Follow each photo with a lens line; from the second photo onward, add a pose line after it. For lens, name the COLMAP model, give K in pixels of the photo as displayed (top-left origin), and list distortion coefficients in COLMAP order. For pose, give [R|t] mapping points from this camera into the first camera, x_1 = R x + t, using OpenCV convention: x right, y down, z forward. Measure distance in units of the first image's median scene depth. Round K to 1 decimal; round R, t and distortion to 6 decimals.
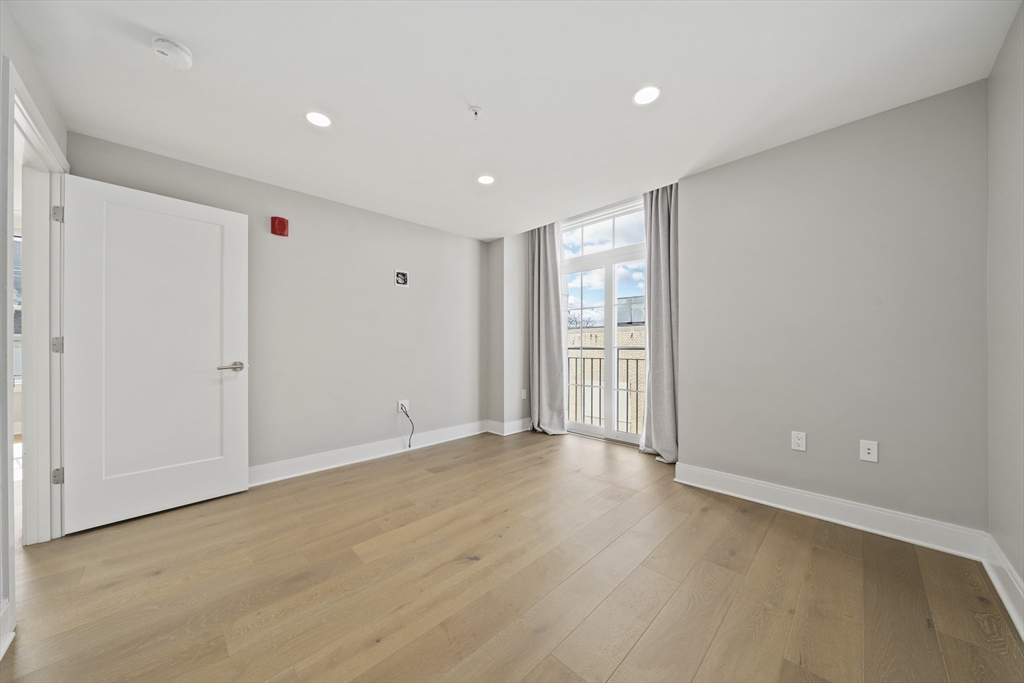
lens RADIAL K [[348.1, 0, 504.8], [0, 348.1, 346.5], [0, 0, 1]] dist [-0.004793, -0.000084]
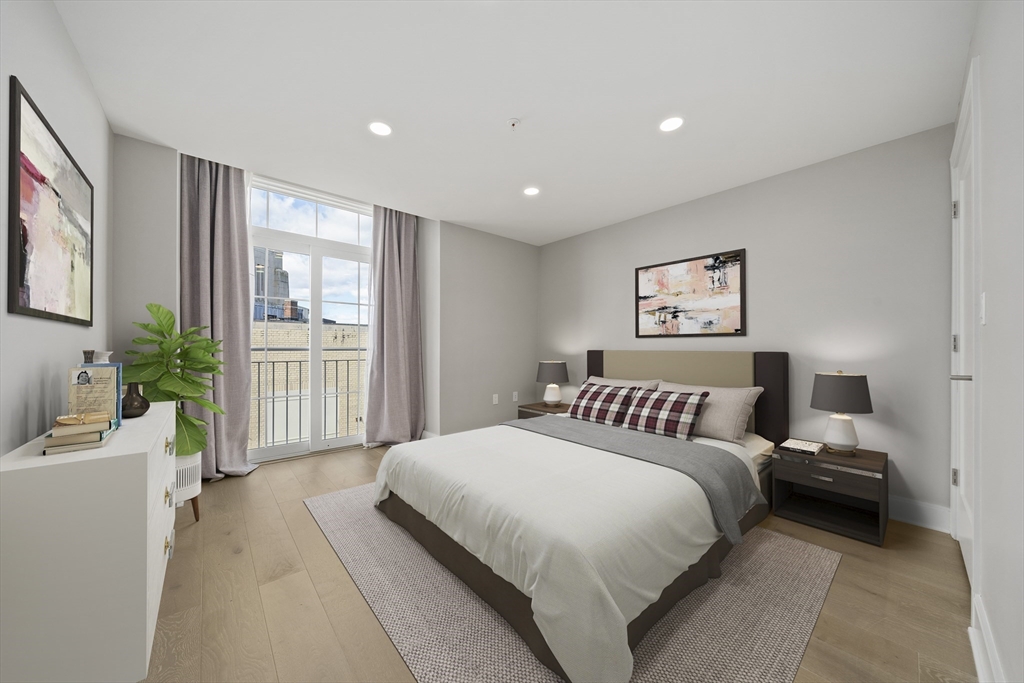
lens RADIAL K [[348.0, 0, 506.8], [0, 348.0, 343.0], [0, 0, 1]] dist [-0.008000, -0.000100]
pose [[0.051384, 0.014392, 0.998575, -0.663160], [-0.002618, 0.999895, -0.014276, 0.000520], [-0.998676, -0.001881, 0.051417, 0.557906]]
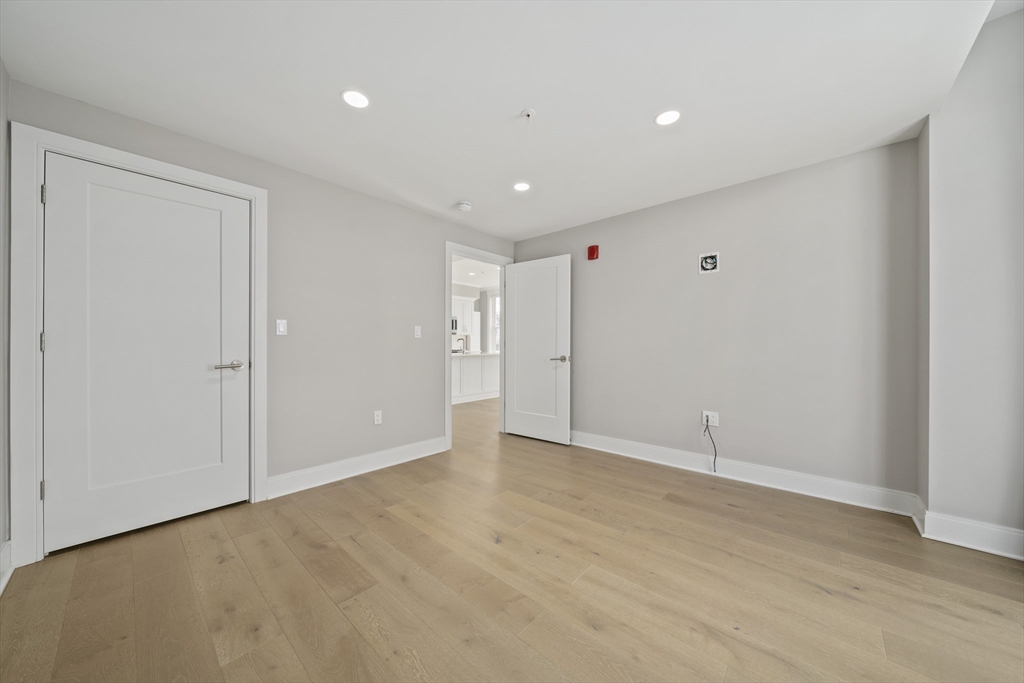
lens RADIAL K [[355.6, 0, 512.0], [0, 355.6, 341.5], [0, 0, 1]] dist [-0.001183, -0.000054]
pose [[0.065873, -0.005788, -0.997811, 0.547411], [0.000481, 0.999983, -0.005769, -0.005624], [0.997828, -0.000100, 0.065874, 0.512872]]
